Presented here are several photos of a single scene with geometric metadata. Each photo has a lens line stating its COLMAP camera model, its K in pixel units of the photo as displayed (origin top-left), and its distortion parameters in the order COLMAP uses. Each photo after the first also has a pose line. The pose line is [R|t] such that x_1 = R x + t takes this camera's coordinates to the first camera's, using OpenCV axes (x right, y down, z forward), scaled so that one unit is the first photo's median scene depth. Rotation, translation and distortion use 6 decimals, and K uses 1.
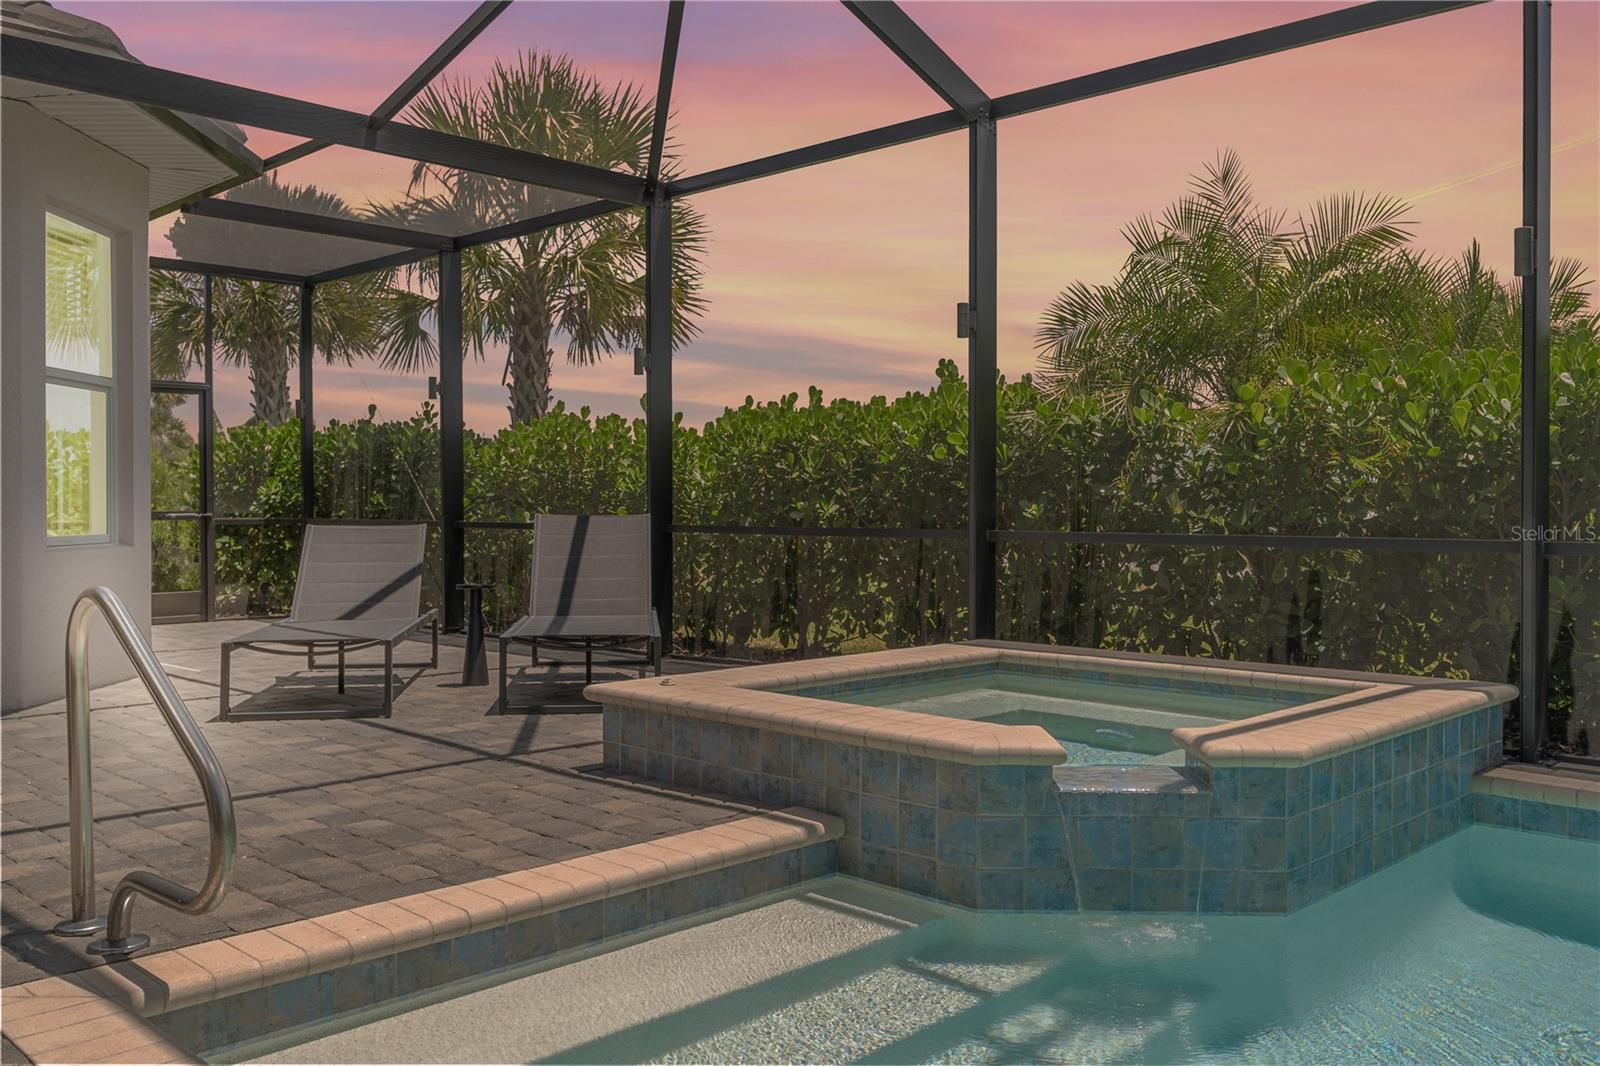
lens RADIAL K [[1356.1, 0, 793.8], [0, 1356.1, 521.6], [0, 0, 1]] dist [-0.002863, -0.004870]
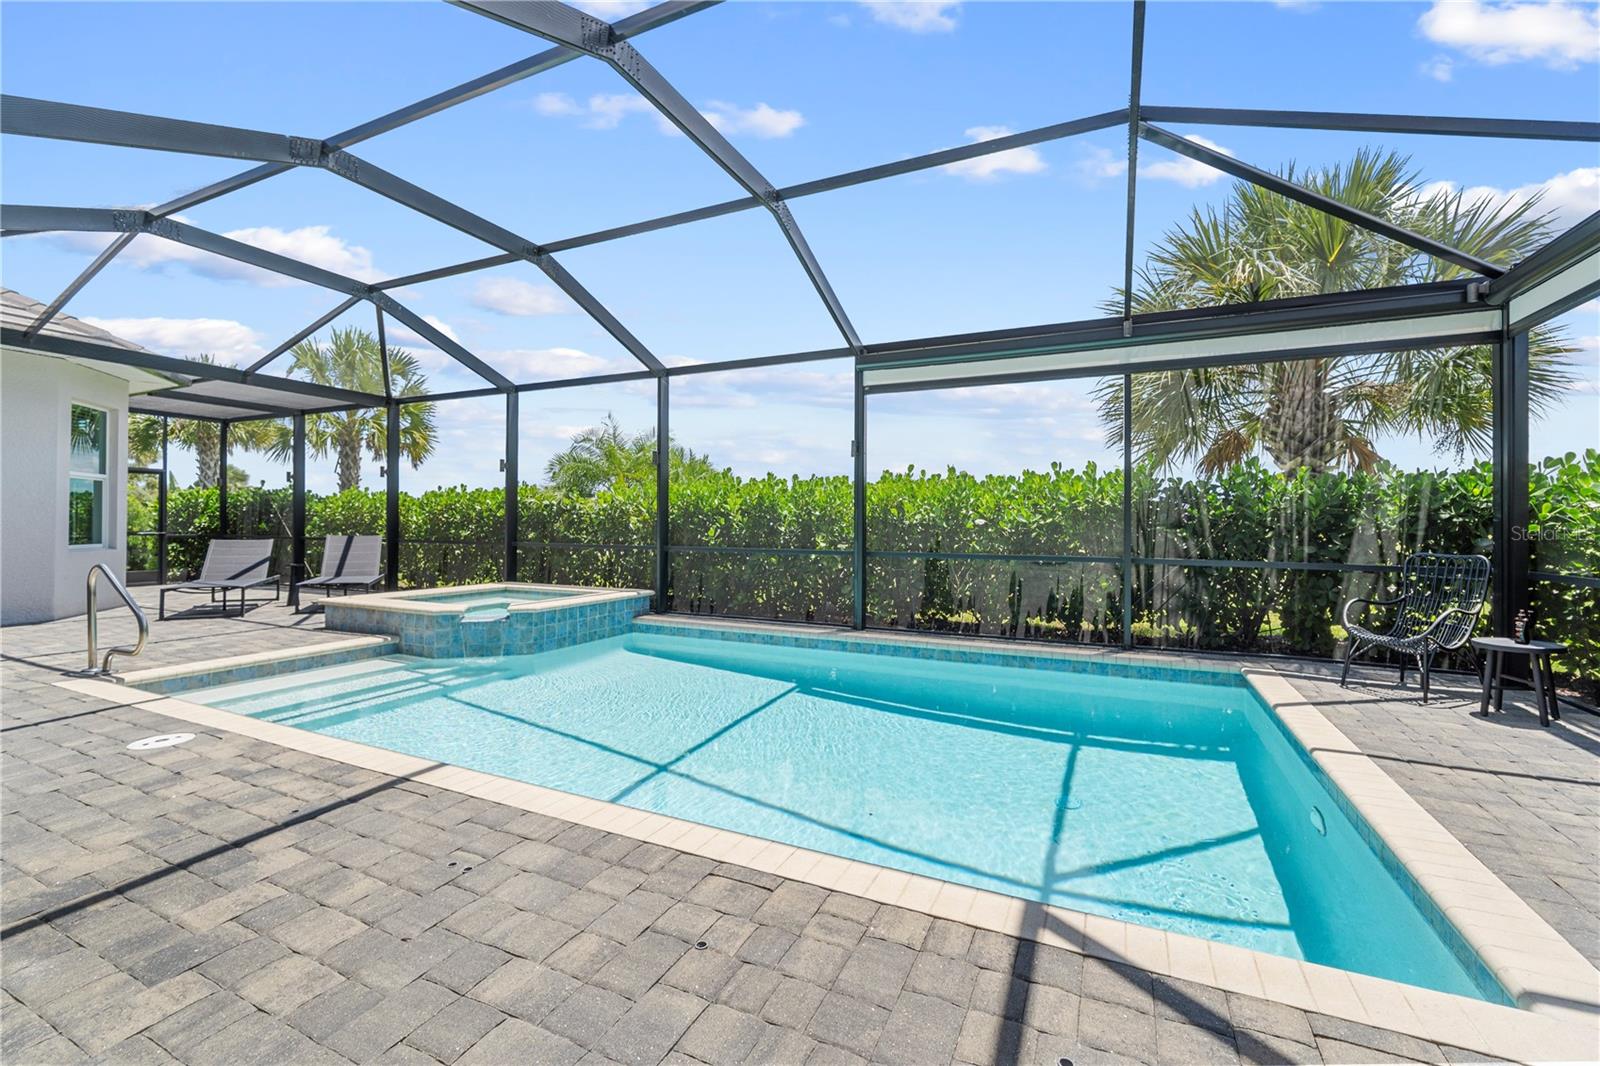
lens RADIAL K [[672.6, 0, 800.2], [0, 672.6, 521.1], [0, 0, 1]] dist [-0.010545, 0.000637]
pose [[0.941378, 0.008258, 0.337253, 0.223343], [-0.002623, 0.999849, -0.017161, -0.013752], [-0.337344, 0.015270, 0.941258, -0.453088]]
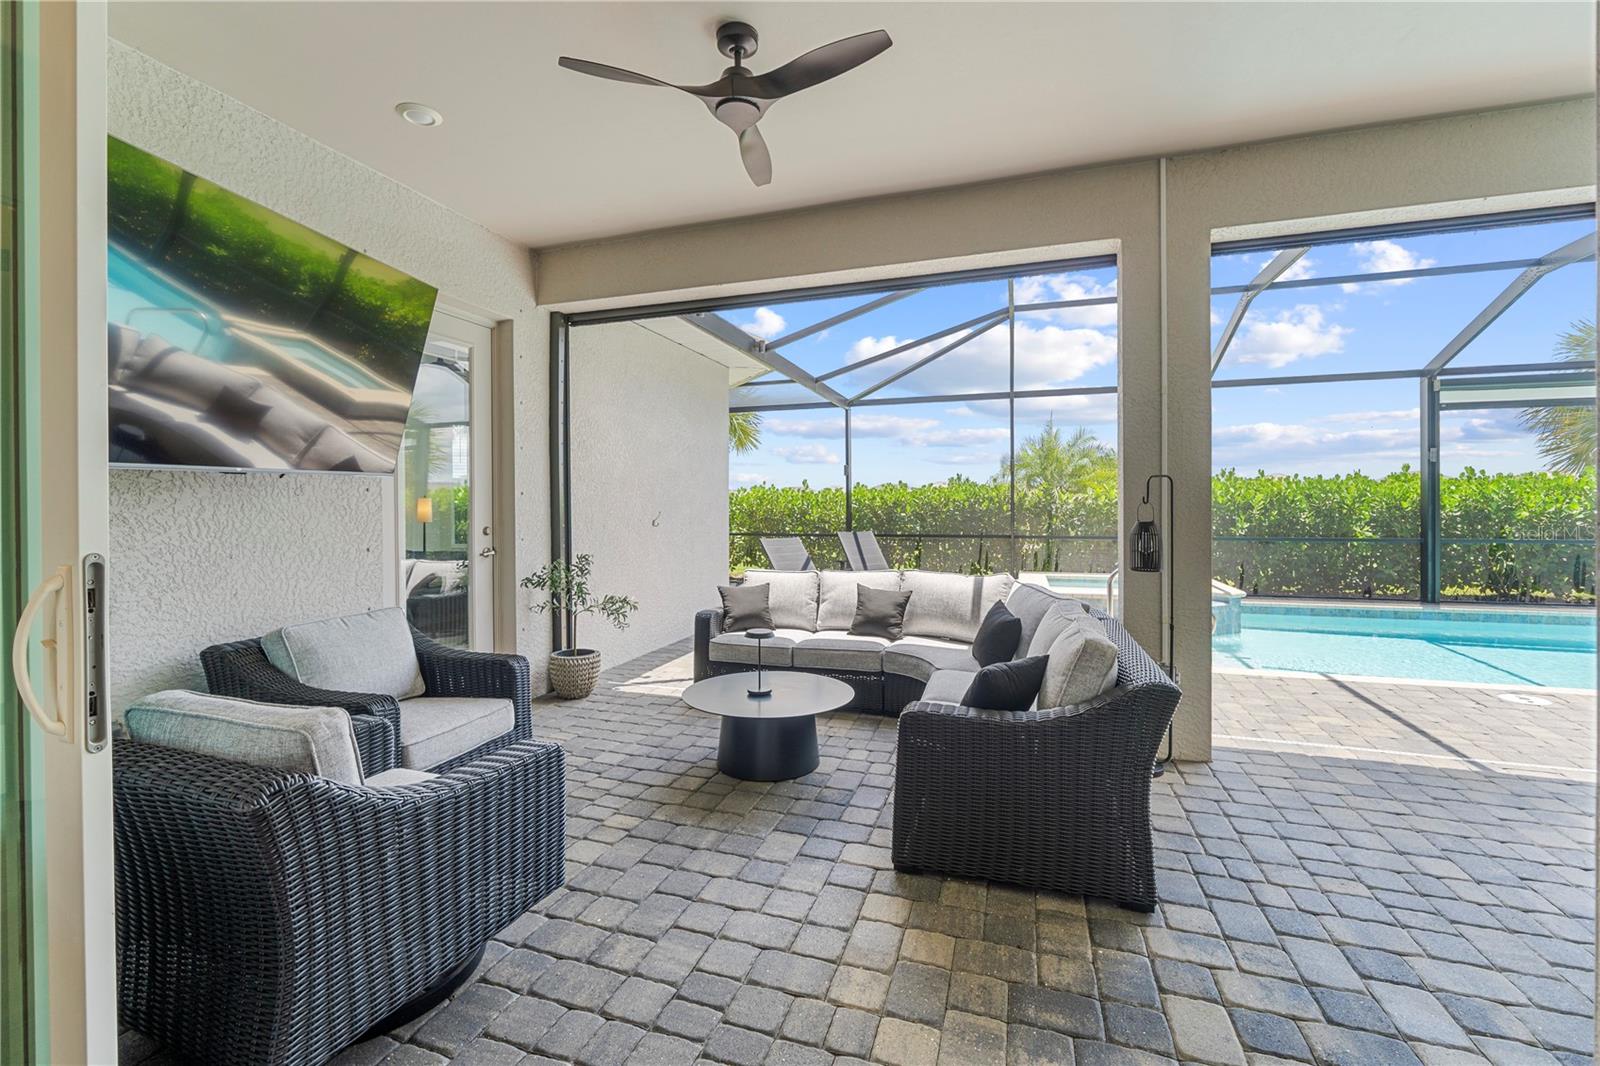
lens RADIAL K [[672.6, 0, 801.6], [0, 672.6, 505.3], [0, 0, 1]] dist [-0.010545, 0.000637]
pose [[0.894781, -0.006444, 0.446458, -0.904356], [0.011883, 0.999885, -0.009383, -0.048900], [-0.446347, 0.013701, 0.894755, -0.117041]]
